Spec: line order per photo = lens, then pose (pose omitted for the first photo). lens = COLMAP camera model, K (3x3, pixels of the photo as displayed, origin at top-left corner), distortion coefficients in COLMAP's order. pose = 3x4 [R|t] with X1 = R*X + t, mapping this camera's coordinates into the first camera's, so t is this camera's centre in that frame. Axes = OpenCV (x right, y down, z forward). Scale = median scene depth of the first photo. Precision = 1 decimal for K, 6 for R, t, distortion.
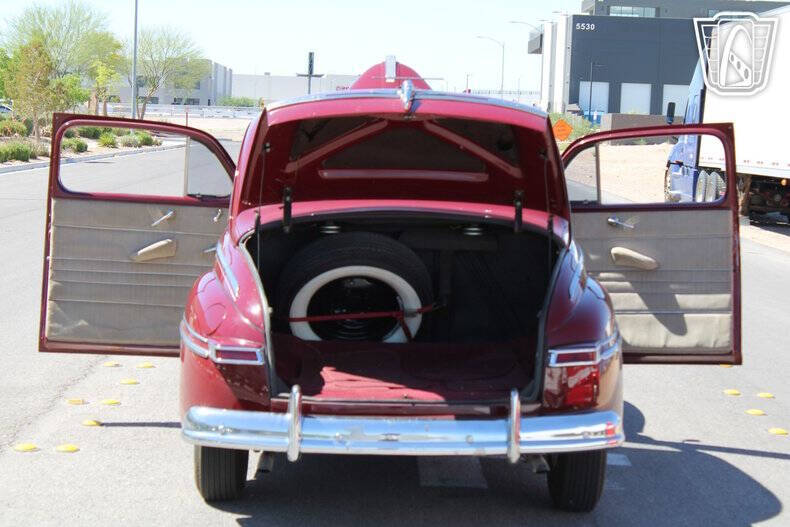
lens RADIAL K [[1900.7, 0, 395.0], [0, 1900.7, 263.5], [0, 0, 1]] dist [0.052712, 0.860360]
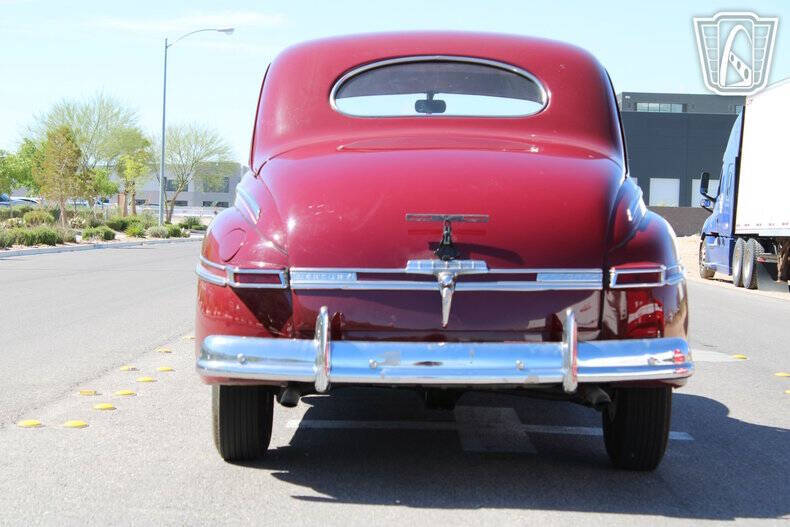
lens RADIAL K [[1900.7, 0, 395.0], [0, 1900.7, 263.5], [0, 0, 1]] dist [0.052712, 0.860360]
pose [[0.999837, -0.009974, -0.015032, -0.003876], [0.009146, 0.998491, -0.054147, 0.066373], [0.015549, 0.054000, 0.998420, 0.081031]]
